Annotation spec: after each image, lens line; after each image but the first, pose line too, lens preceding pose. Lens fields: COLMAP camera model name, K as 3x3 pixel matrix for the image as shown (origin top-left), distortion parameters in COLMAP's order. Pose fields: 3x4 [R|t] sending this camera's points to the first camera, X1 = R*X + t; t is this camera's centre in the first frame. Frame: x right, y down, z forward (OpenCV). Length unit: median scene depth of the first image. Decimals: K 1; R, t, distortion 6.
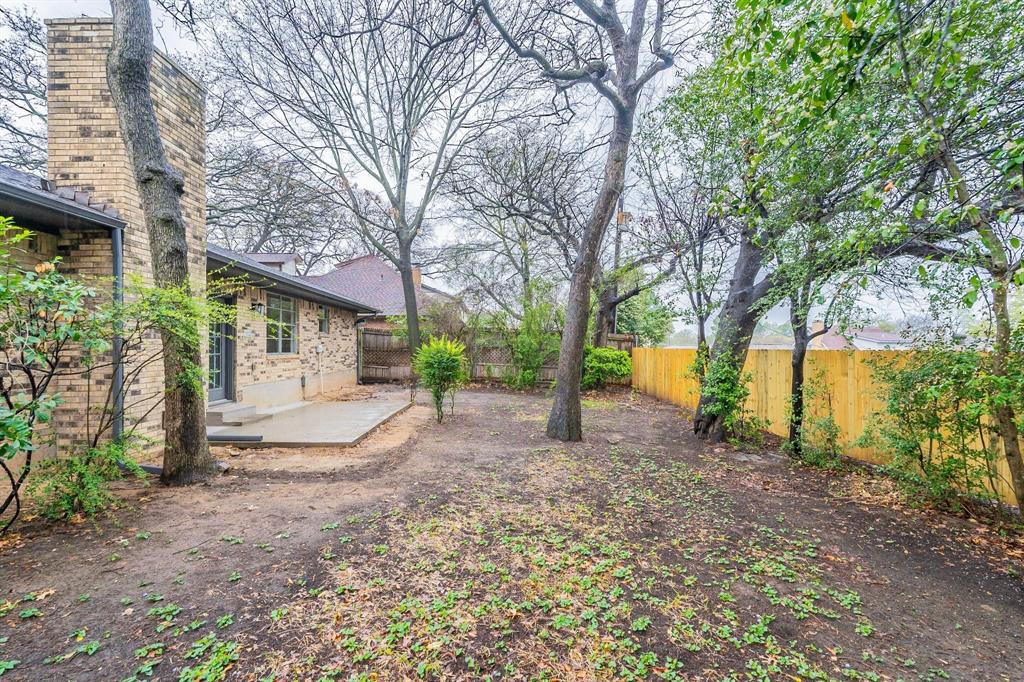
lens RADIAL K [[450.6, 0, 512.0], [0, 450.6, 341.0], [0, 0, 1]] dist [0.001448, 0.000025]
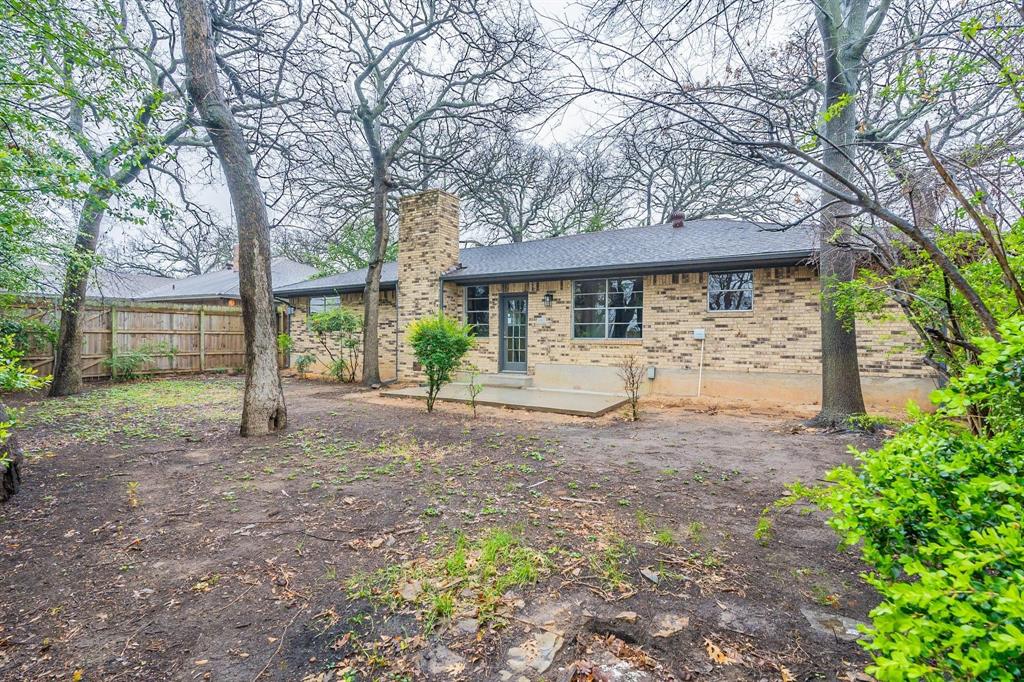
lens RADIAL K [[450.6, 0, 512.0], [0, 450.6, 341.0], [0, 0, 1]] dist [0.001448, 0.000025]
pose [[-0.540877, -0.005434, -0.841084, 0.489418], [0.000329, 0.999978, -0.006673, 0.046872], [0.841102, -0.003886, -0.540863, 1.629477]]
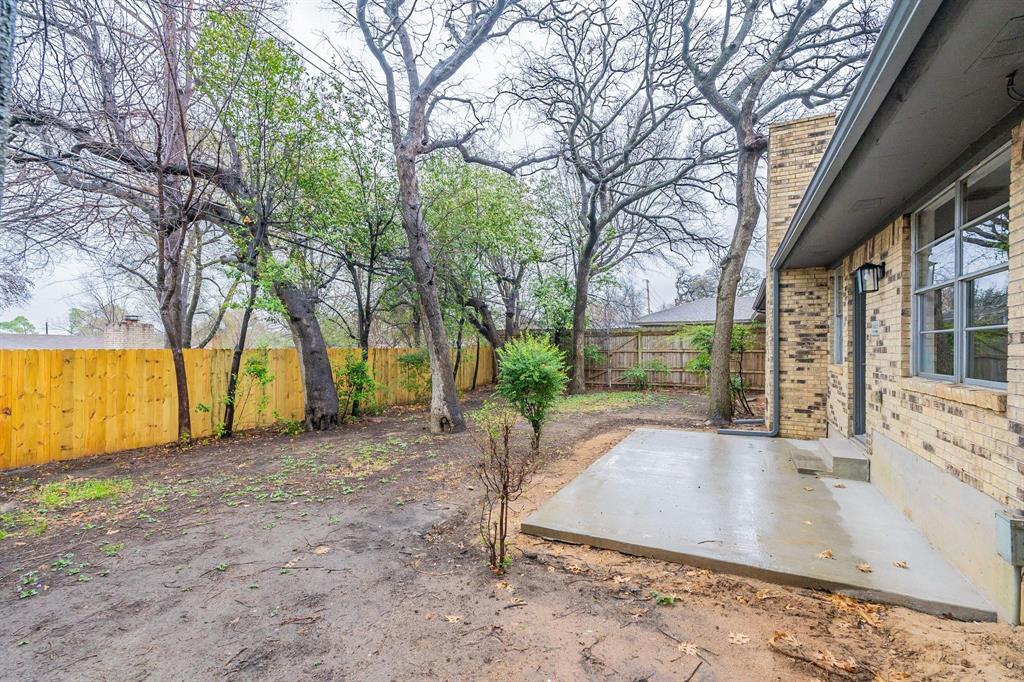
lens RADIAL K [[450.6, 0, 512.0], [0, 450.6, 341.0], [0, 0, 1]] dist [0.001448, 0.000025]
pose [[-0.874833, 0.003974, 0.484409, -0.468350], [-0.008470, 0.999688, -0.023497, 0.013488], [-0.484351, -0.024658, -0.874526, 1.683855]]
